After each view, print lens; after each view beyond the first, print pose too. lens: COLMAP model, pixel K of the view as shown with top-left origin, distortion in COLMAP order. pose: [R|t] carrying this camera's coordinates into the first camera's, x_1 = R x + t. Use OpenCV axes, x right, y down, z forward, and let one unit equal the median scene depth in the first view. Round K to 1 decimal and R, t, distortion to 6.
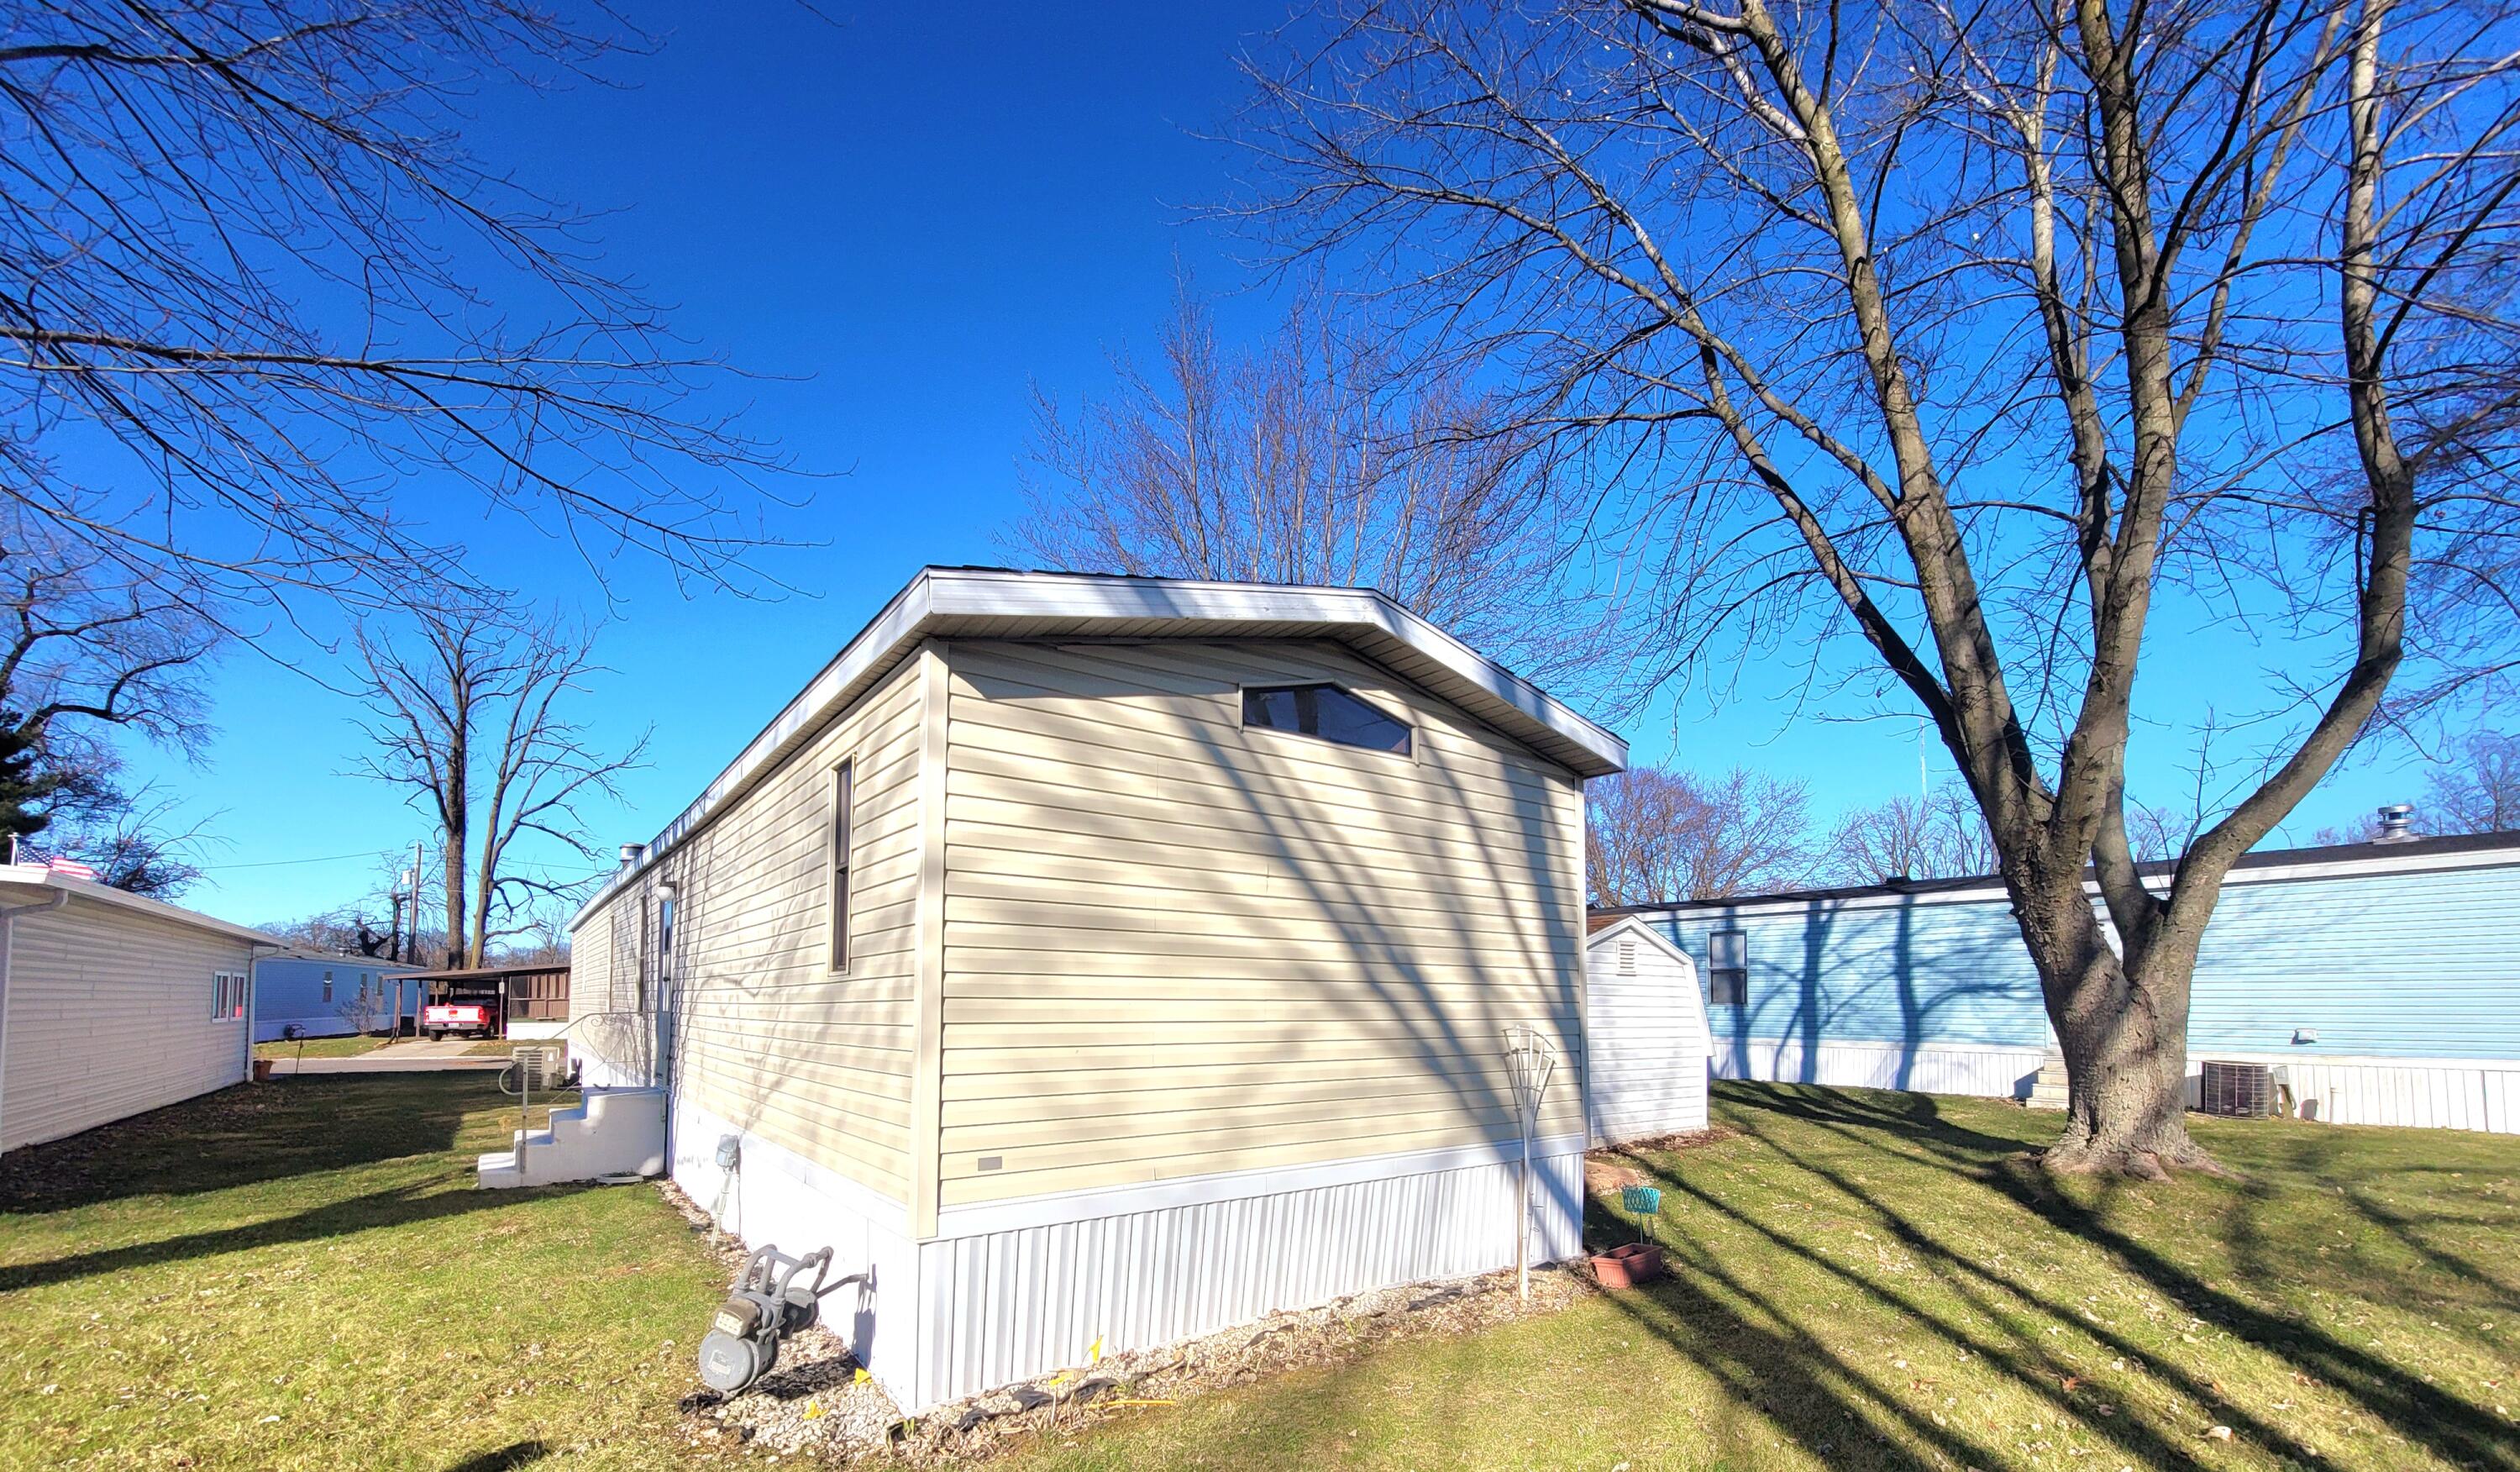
lens RADIAL K [[1022.0, 0, 1255.4], [0, 1022.0, 948.9], [0, 0, 1]] dist [-0.001482, -0.000160]
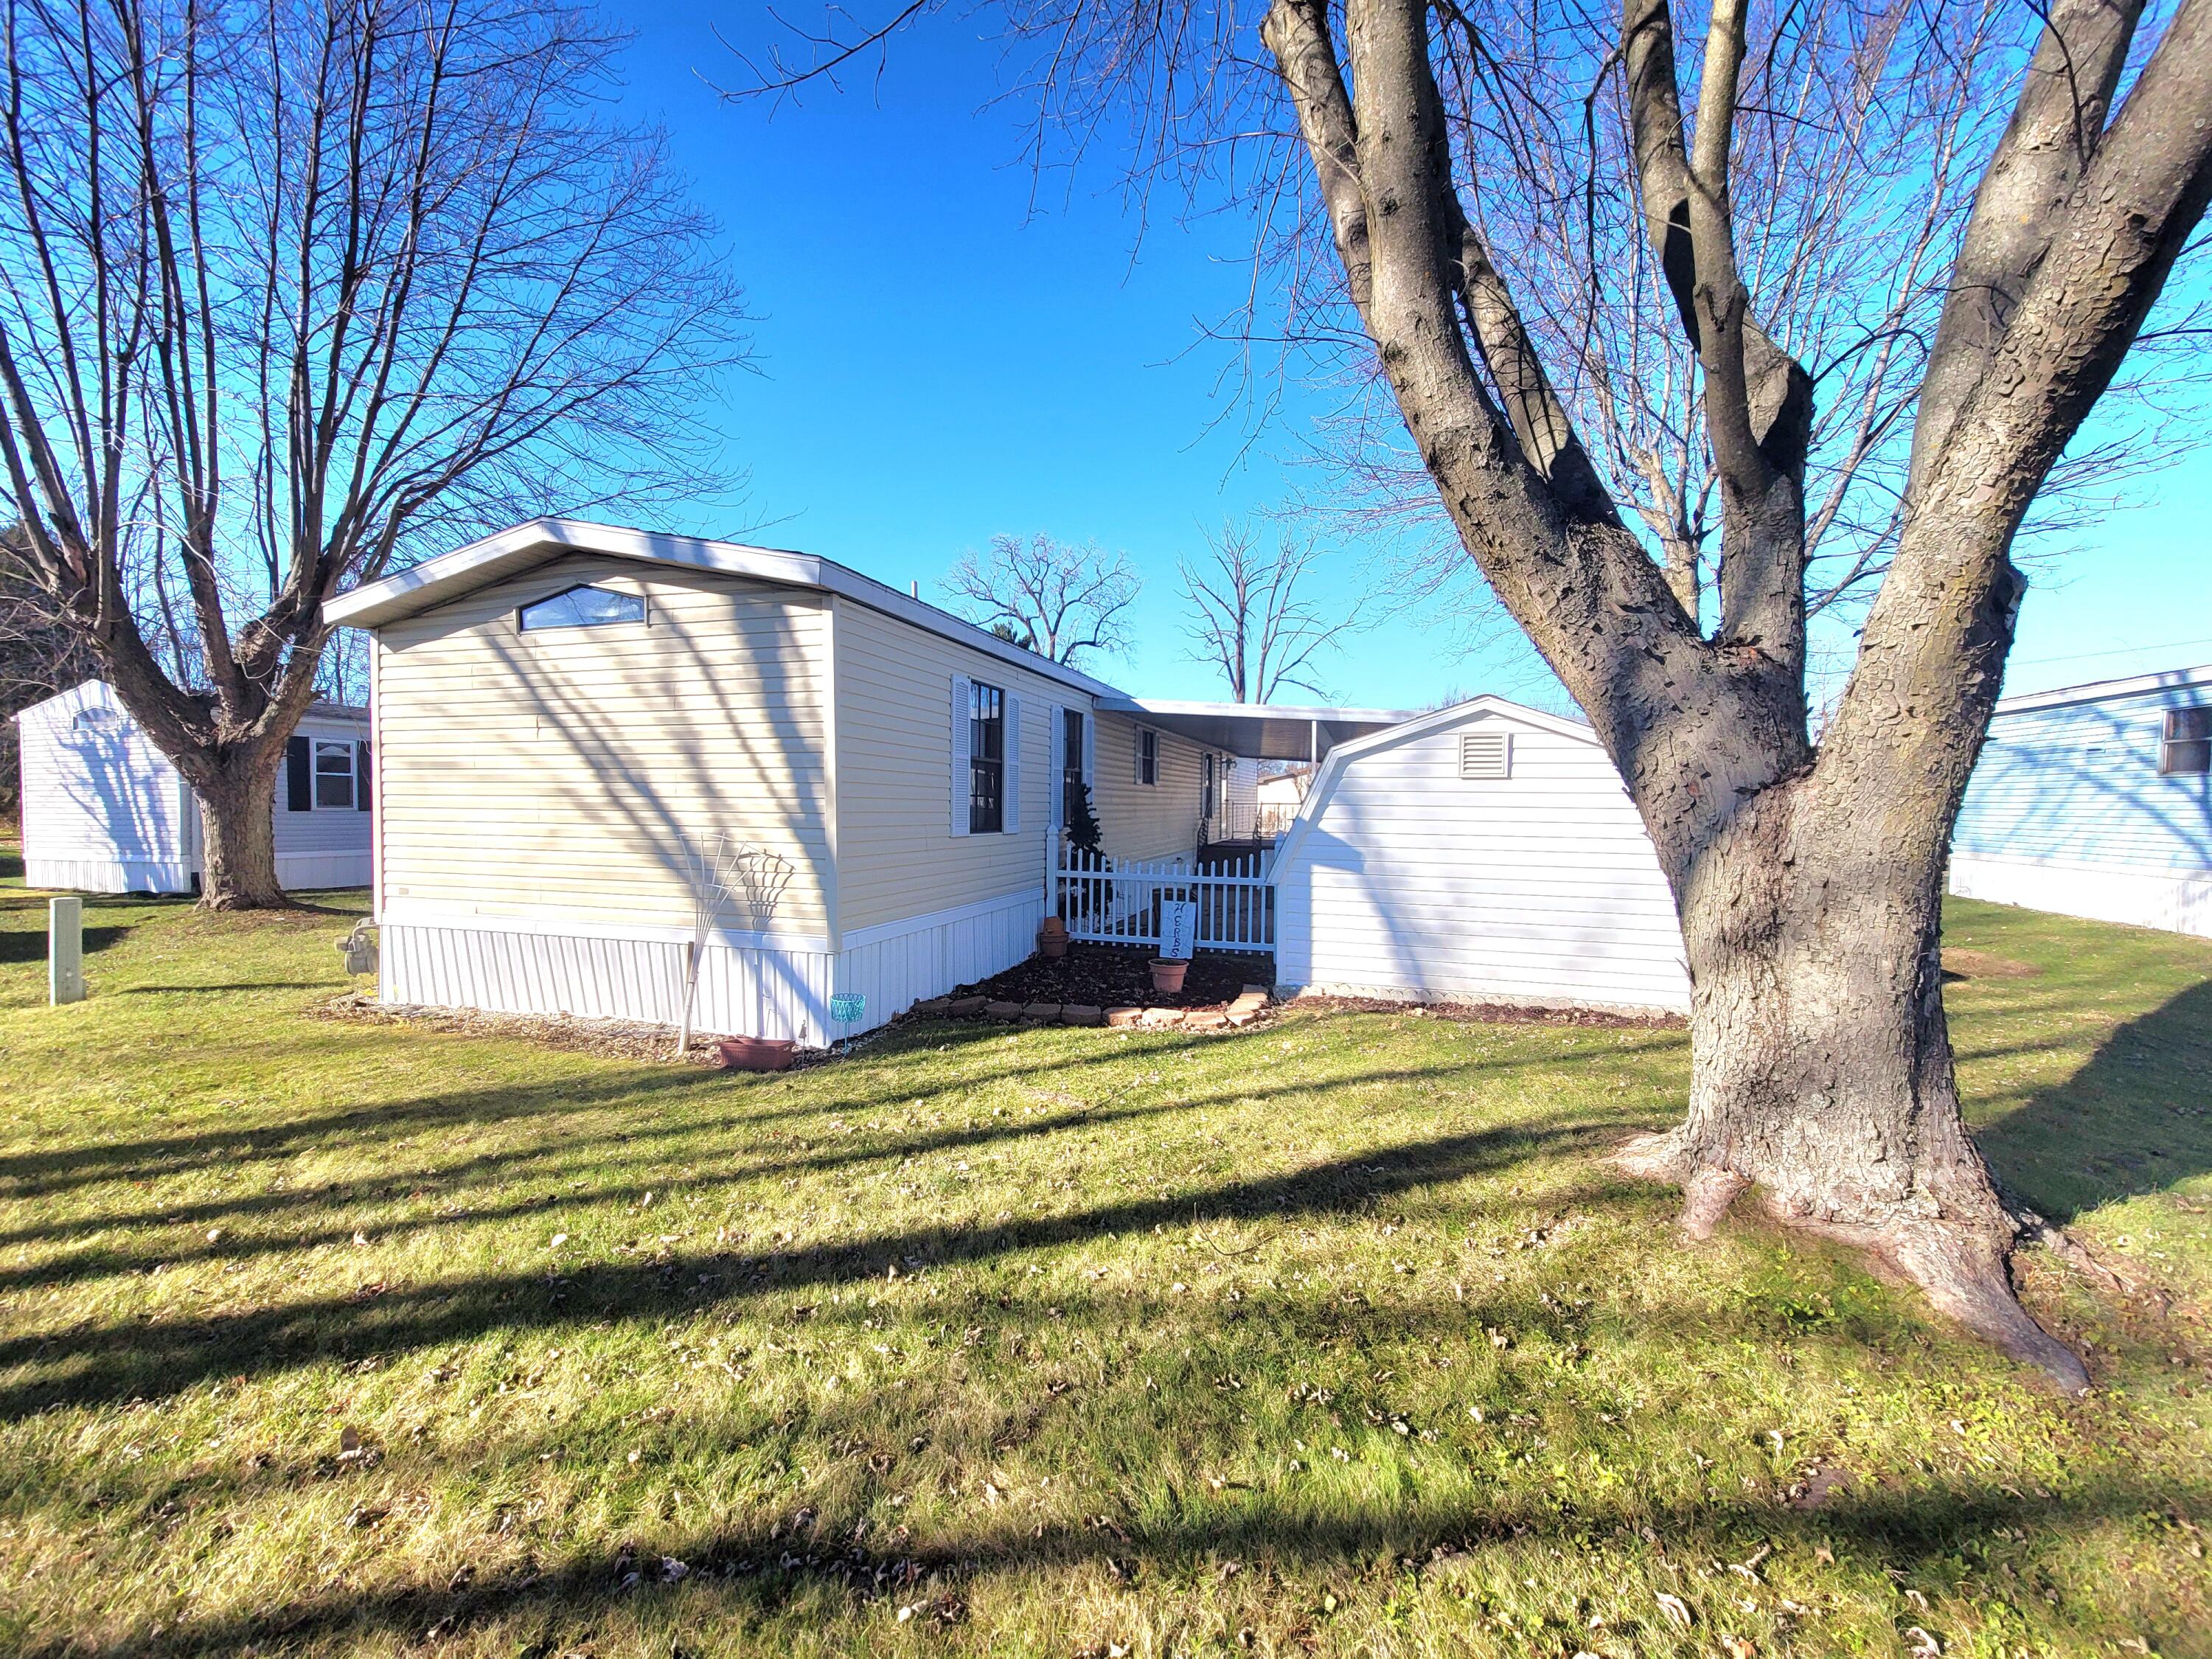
lens RADIAL K [[893.3, 0, 1088.9], [0, 893.3, 827.5], [0, 0, 1]] dist [-0.003657, 0.000225]
pose [[0.597835, 0.021544, -0.801329, 1.228332], [0.036729, 0.997853, 0.054229, 0.027420], [0.800777, -0.061852, 0.595760, 0.671876]]
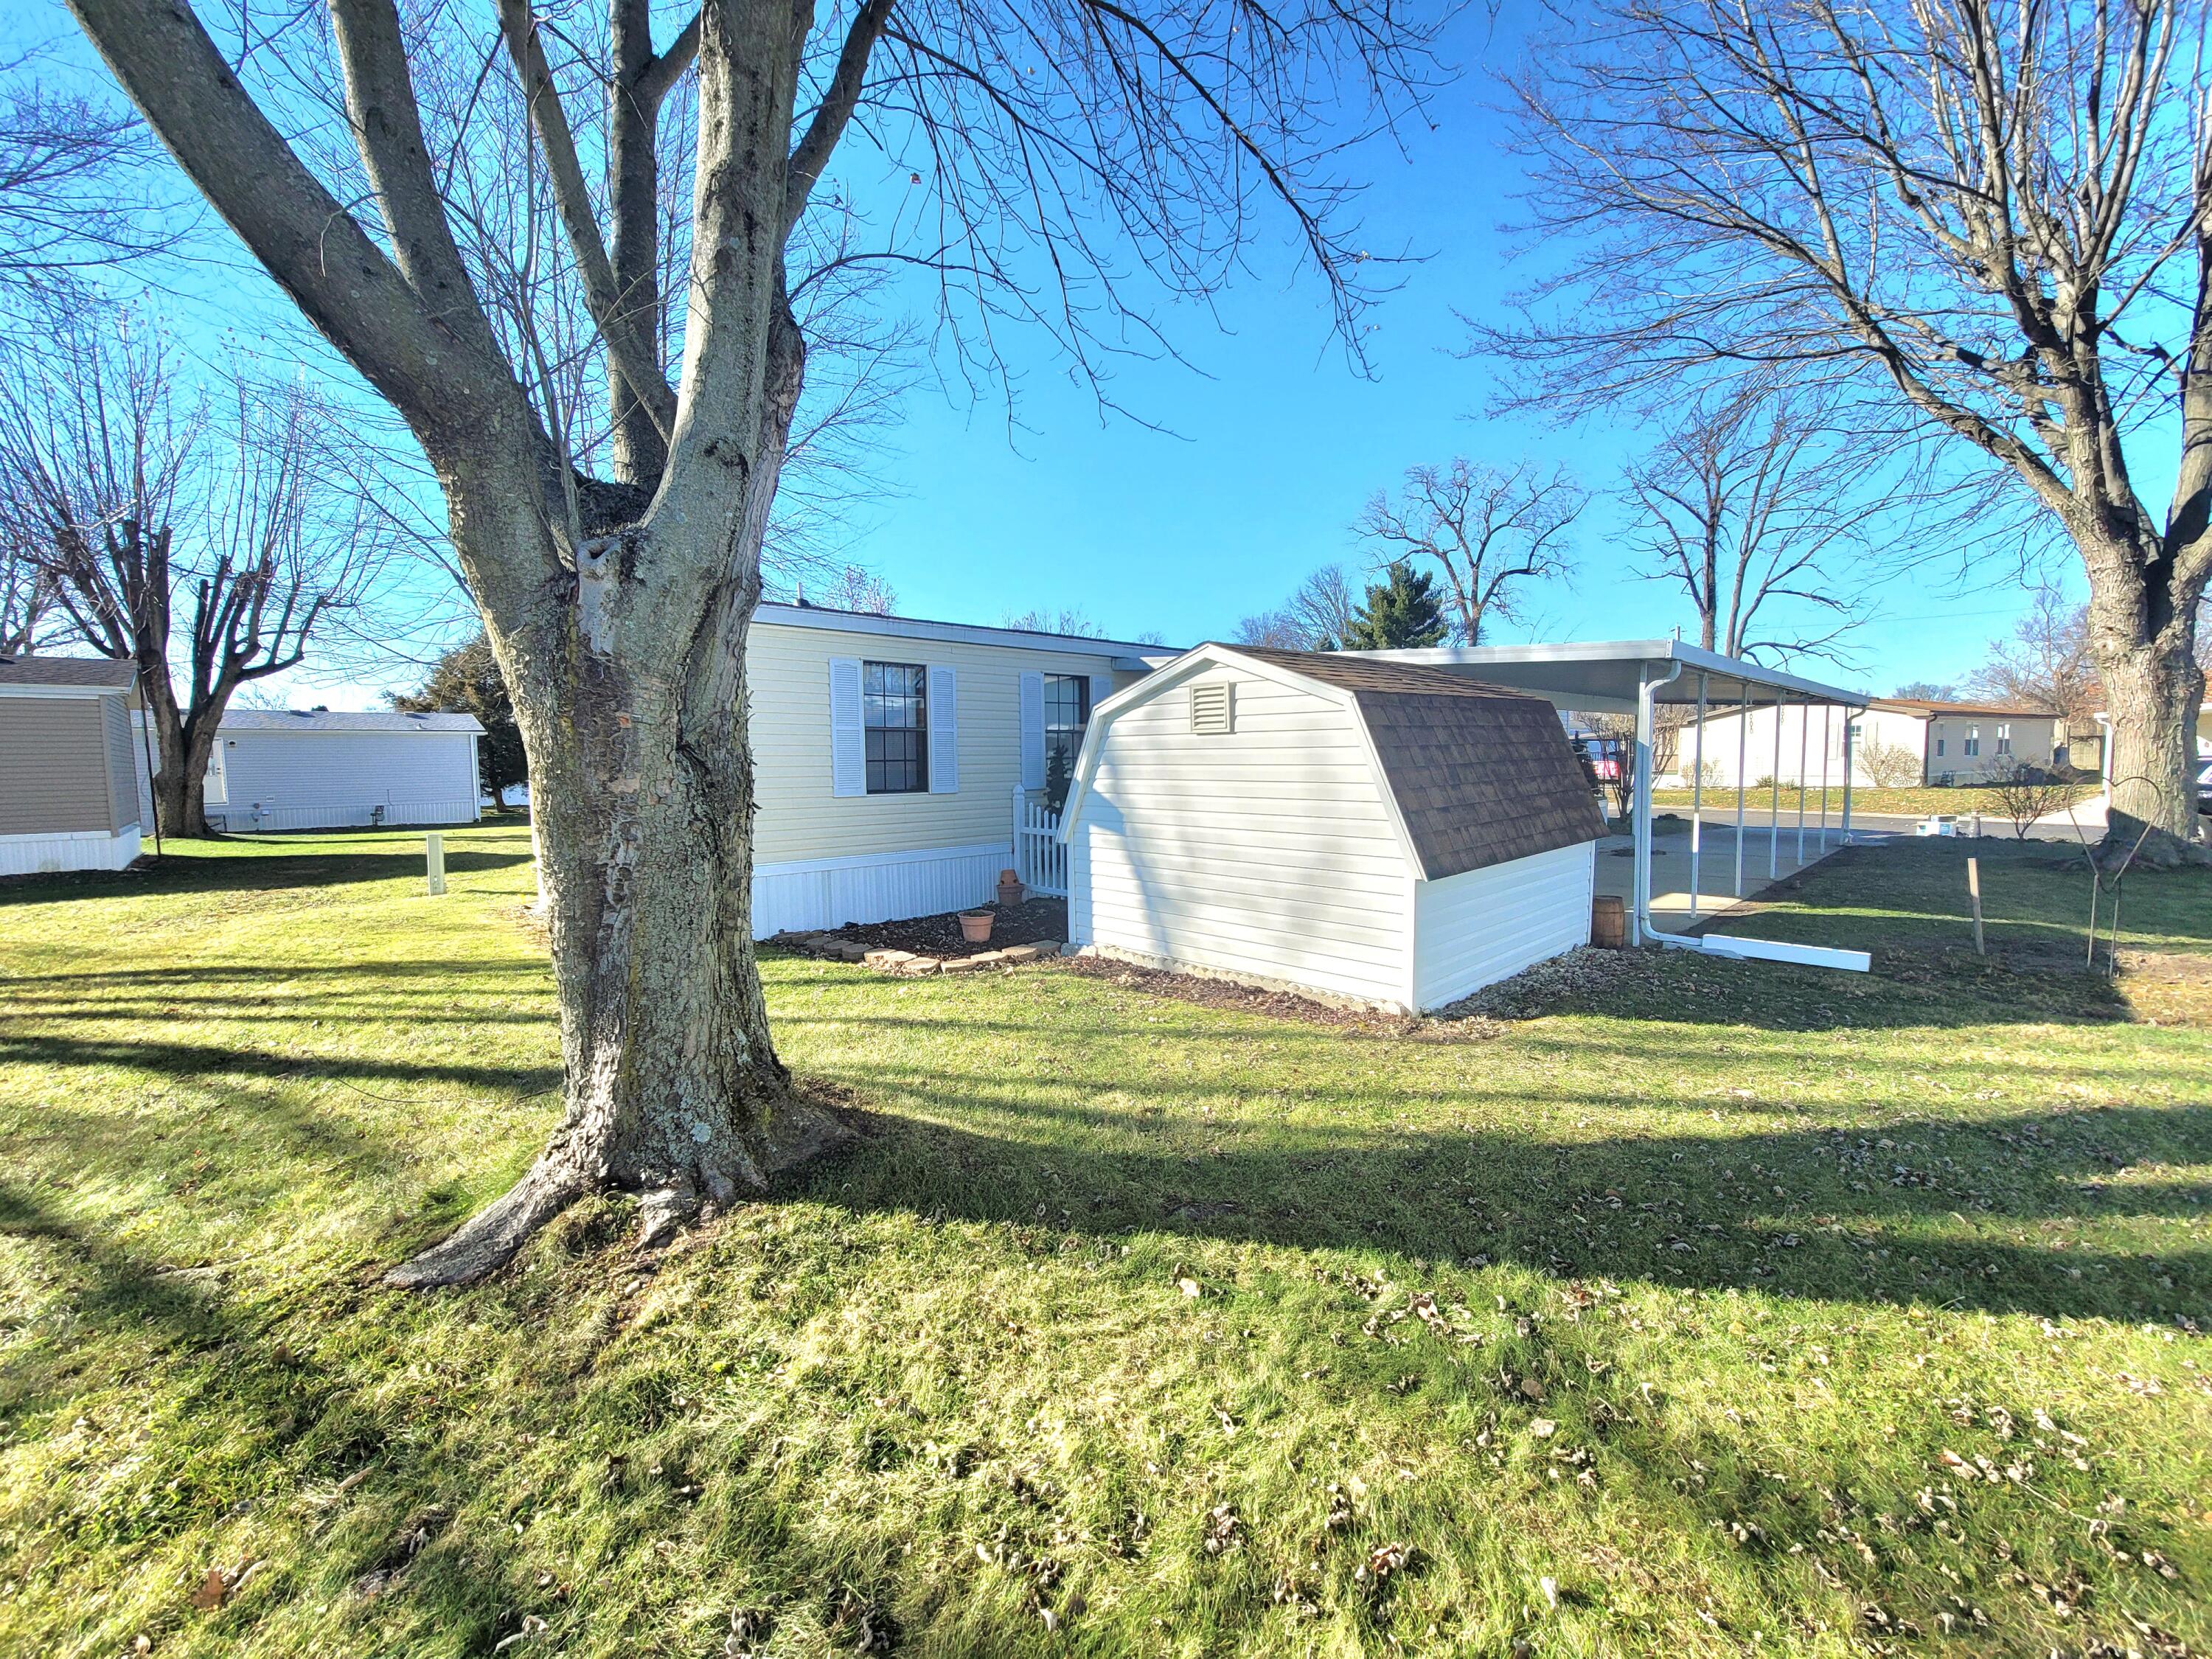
lens RADIAL K [[893.3, 0, 1088.9], [0, 893.3, 827.5], [0, 0, 1]] dist [-0.003657, 0.000225]
pose [[0.146419, 0.069759, -0.986760, 1.631962], [0.065401, 0.994645, 0.080021, 0.061051], [0.987058, -0.076252, 0.141073, 1.460179]]
